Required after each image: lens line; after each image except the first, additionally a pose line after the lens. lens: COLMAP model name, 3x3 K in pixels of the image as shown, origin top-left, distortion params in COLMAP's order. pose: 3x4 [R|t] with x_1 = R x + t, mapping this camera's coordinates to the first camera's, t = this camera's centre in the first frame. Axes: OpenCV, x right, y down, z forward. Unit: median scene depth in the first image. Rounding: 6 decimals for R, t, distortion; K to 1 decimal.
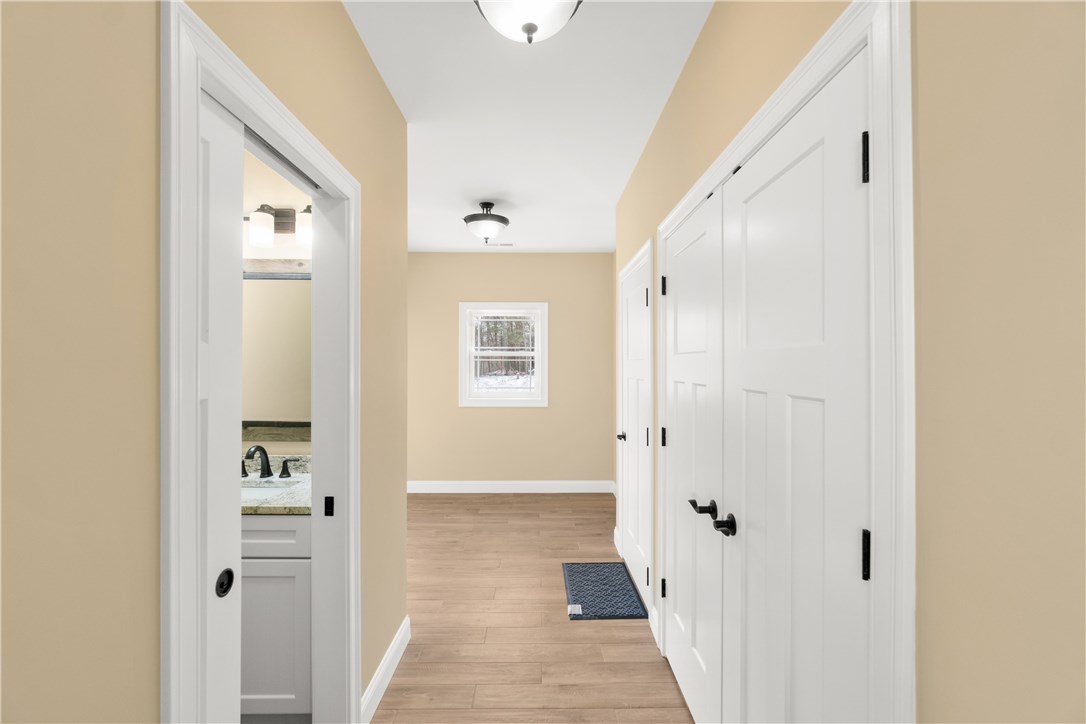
lens RADIAL K [[470.3, 0, 548.5], [0, 470.3, 364.2], [0, 0, 1]] dist [-0.007983, 0.001141]
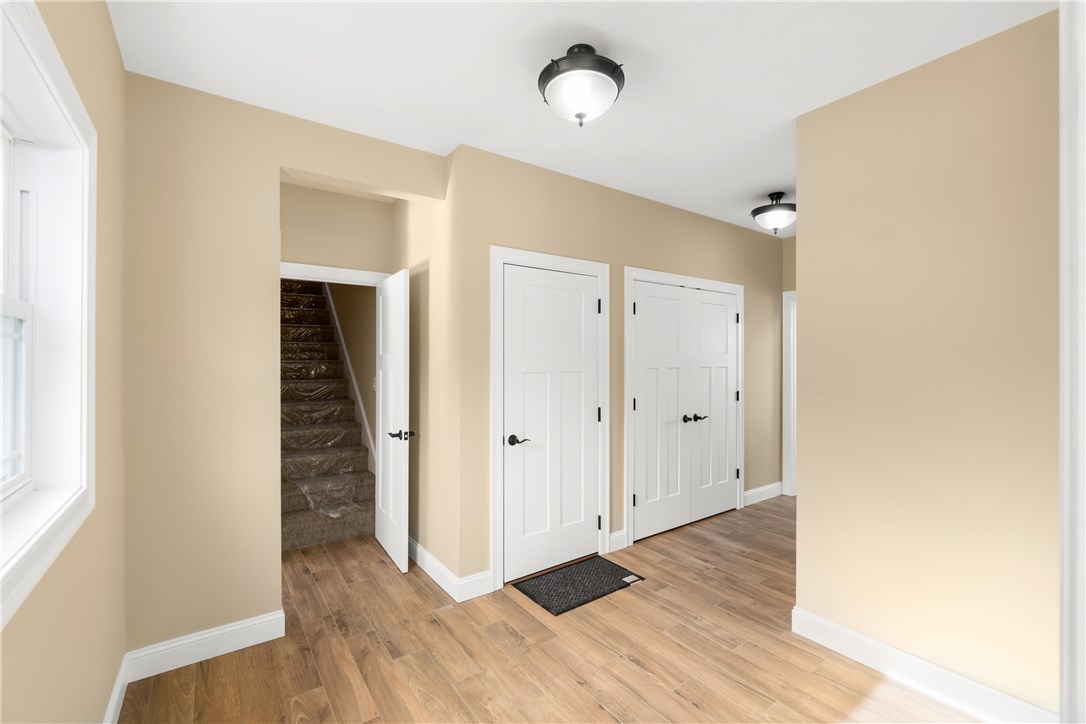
lens RADIAL K [[470.3, 0, 548.5], [0, 470.3, 364.2], [0, 0, 1]] dist [-0.007983, 0.001141]
pose [[-0.566661, -0.019336, 0.823724, -0.545517], [0.004070, 0.999647, 0.026265, -0.006411], [-0.823941, 0.018236, -0.566382, 1.332563]]
